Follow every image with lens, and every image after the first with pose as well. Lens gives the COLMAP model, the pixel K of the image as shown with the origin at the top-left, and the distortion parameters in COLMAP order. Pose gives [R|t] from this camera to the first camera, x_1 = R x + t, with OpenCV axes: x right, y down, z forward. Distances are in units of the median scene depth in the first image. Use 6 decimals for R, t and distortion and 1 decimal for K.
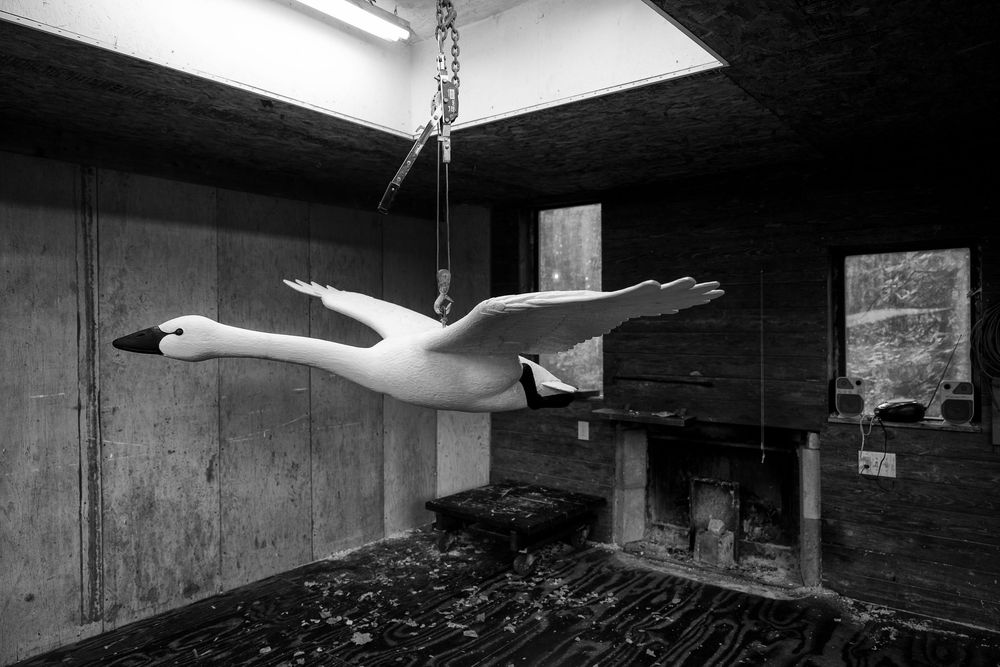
lens RADIAL K [[691.5, 0, 496.7], [0, 691.5, 327.3], [0, 0, 1]] dist [0.019689, 0.003482]
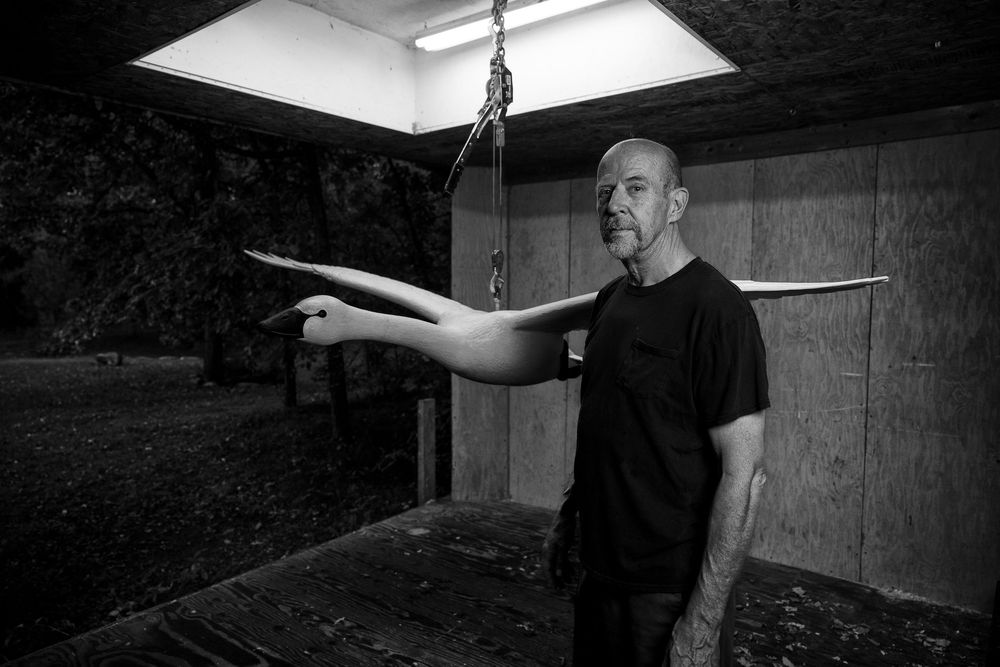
lens RADIAL K [[691.5, 0, 503.4], [0, 691.5, 331.2], [0, 0, 1]] dist [0.019689, 0.003482]
pose [[-0.000513, 0.070634, -0.997502, 0.598005], [-0.000321, 0.997502, 0.070634, -0.024004], [1.000000, 0.000356, -0.000489, 0.624305]]
